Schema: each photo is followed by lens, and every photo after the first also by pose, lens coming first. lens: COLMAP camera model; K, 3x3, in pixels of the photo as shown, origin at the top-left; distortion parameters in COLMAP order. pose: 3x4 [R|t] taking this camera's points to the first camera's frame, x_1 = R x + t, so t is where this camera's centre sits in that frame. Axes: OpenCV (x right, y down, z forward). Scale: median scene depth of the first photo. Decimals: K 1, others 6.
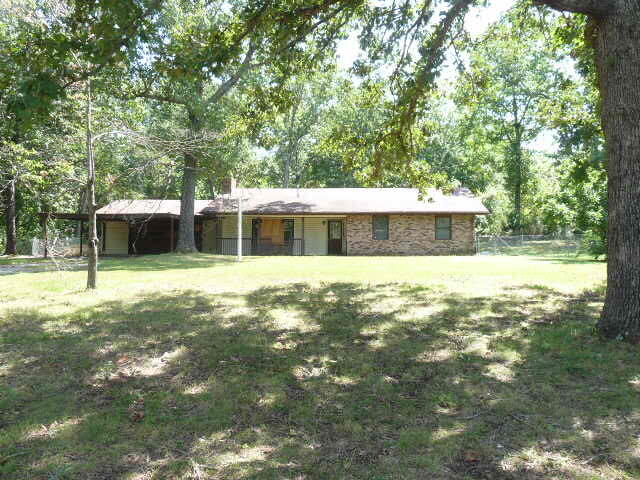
lens RADIAL K [[514.4, 0, 319.0], [0, 514.4, 238.5], [0, 0, 1]] dist [-0.010350, -0.018515]
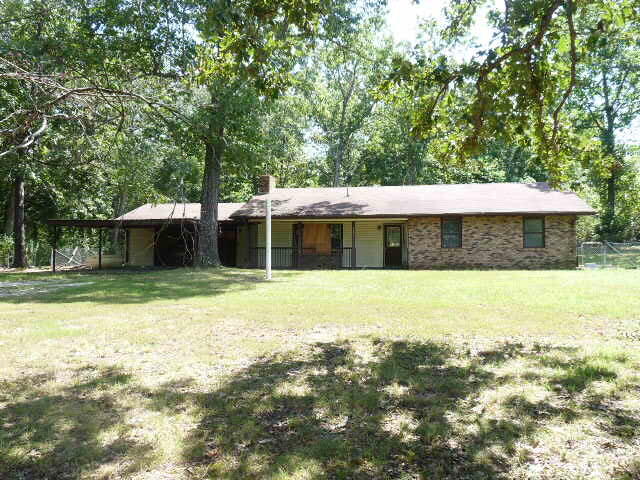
lens RADIAL K [[514.4, 0, 321.7], [0, 514.4, 238.6], [0, 0, 1]] dist [-0.010350, -0.018515]
pose [[0.994737, -0.008525, -0.102108, 0.001803], [0.007765, 0.999939, -0.007834, -0.007888], [0.102168, 0.007000, 0.994742, 0.184930]]
